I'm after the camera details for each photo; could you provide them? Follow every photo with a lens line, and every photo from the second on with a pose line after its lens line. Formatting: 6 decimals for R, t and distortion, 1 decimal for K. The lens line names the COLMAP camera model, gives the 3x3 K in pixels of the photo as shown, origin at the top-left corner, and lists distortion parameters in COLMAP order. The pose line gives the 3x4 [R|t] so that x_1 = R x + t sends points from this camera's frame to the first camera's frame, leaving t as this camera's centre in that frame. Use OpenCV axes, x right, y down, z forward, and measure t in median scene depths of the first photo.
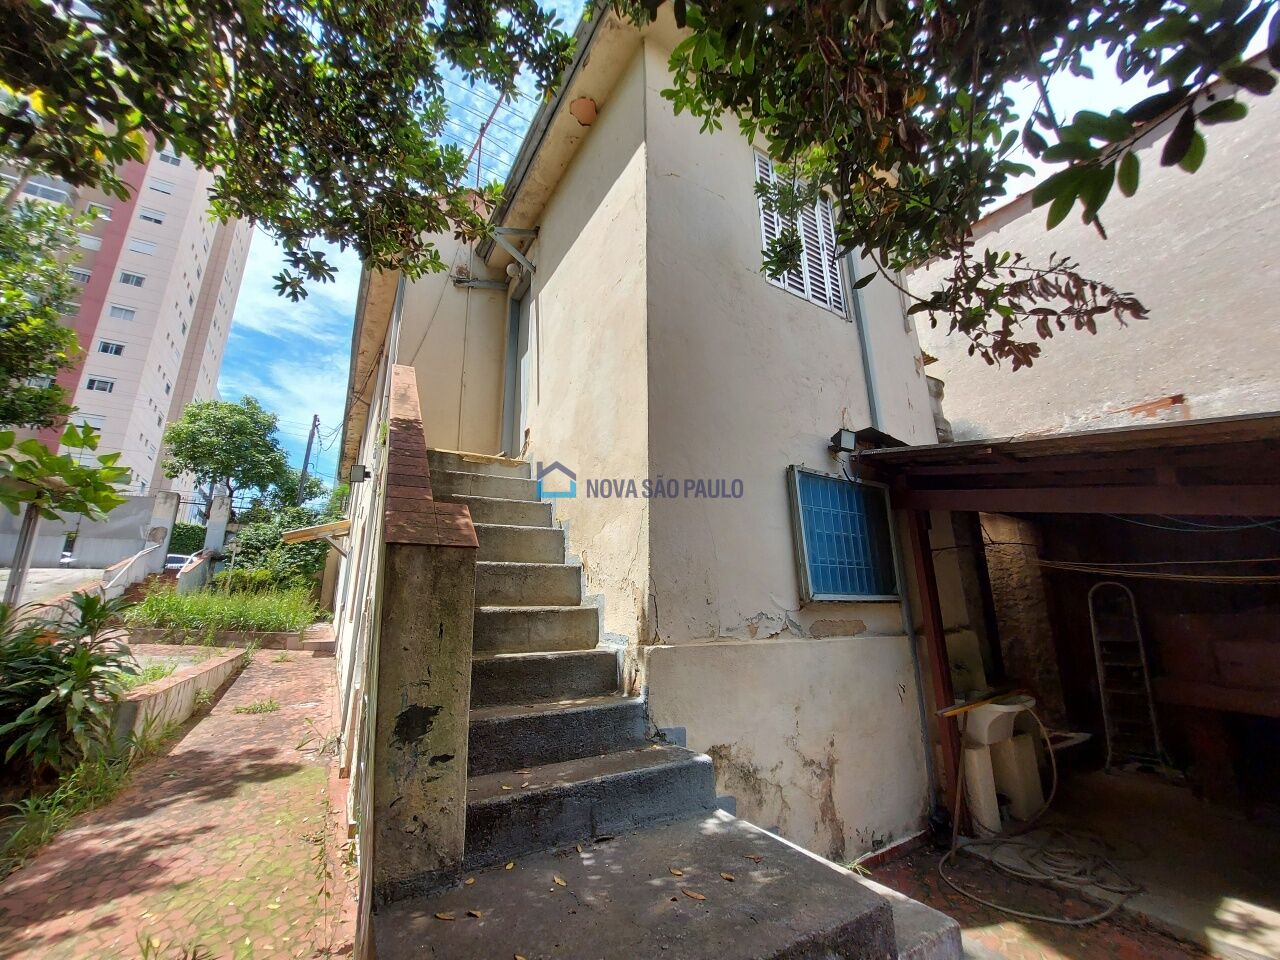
lens RADIAL K [[516.5, 0, 636.1], [0, 516.5, 476.5], [0, 0, 1]] dist [-0.026097, 0.003344]
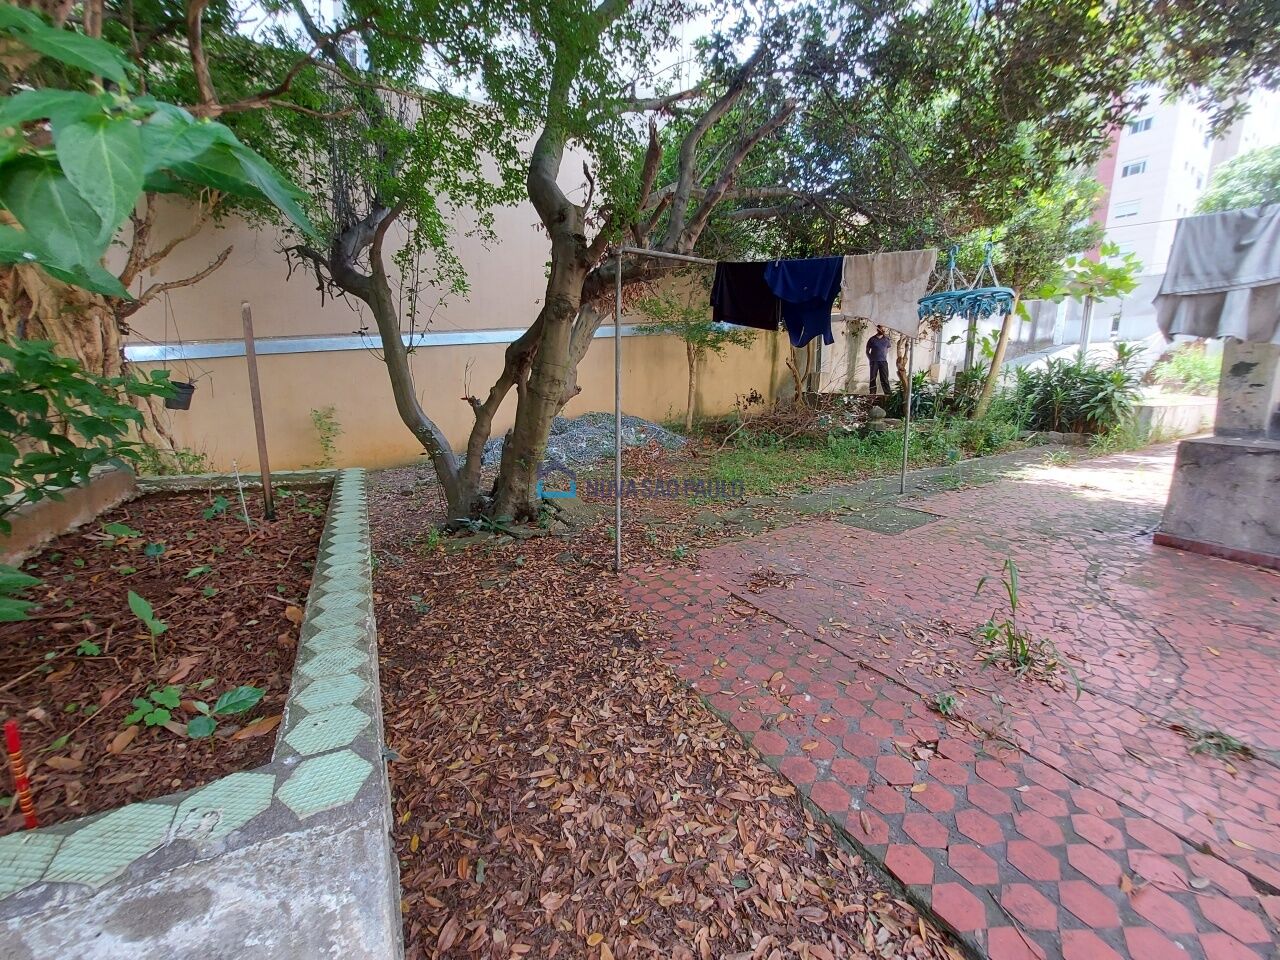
lens RADIAL K [[516.5, 0, 636.1], [0, 516.5, 476.5], [0, 0, 1]] dist [-0.026097, 0.003344]
pose [[-0.019607, 0.186990, -0.982166, 0.692009], [0.235576, 0.955561, 0.177222, -0.026614], [0.971658, -0.227900, -0.062786, -0.580746]]
